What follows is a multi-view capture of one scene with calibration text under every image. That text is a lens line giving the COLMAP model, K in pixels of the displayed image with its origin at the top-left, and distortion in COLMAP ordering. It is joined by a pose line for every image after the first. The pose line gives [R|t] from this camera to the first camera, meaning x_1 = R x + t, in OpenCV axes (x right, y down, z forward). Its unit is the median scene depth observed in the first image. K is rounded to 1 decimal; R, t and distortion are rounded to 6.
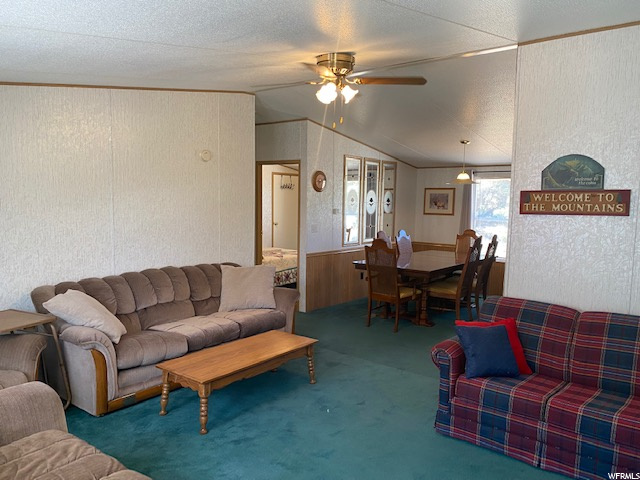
lens RADIAL K [[483.1, 0, 320.2], [0, 483.1, 241.2], [0, 0, 1]] dist [0.029411, -0.039892]
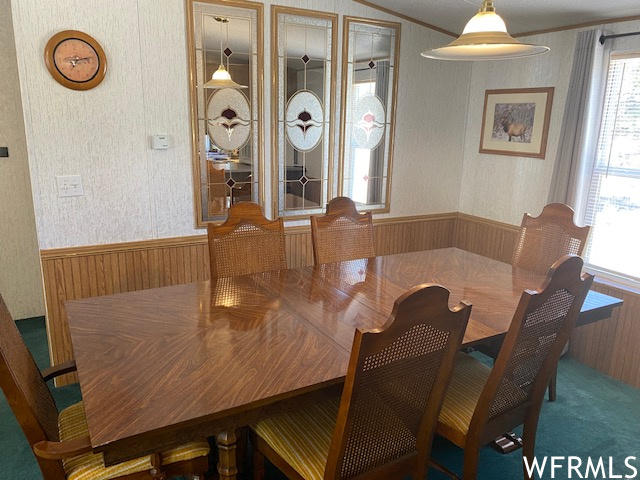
lens RADIAL K [[483.1, 0, 319.2], [0, 483.1, 243.6], [0, 0, 1]] dist [0.029411, -0.039892]
pose [[0.932118, 0.099658, -0.348172, 0.249762], [-0.042479, 0.984842, 0.168172, -0.043802], [0.359654, -0.141966, 0.922223, 0.552564]]
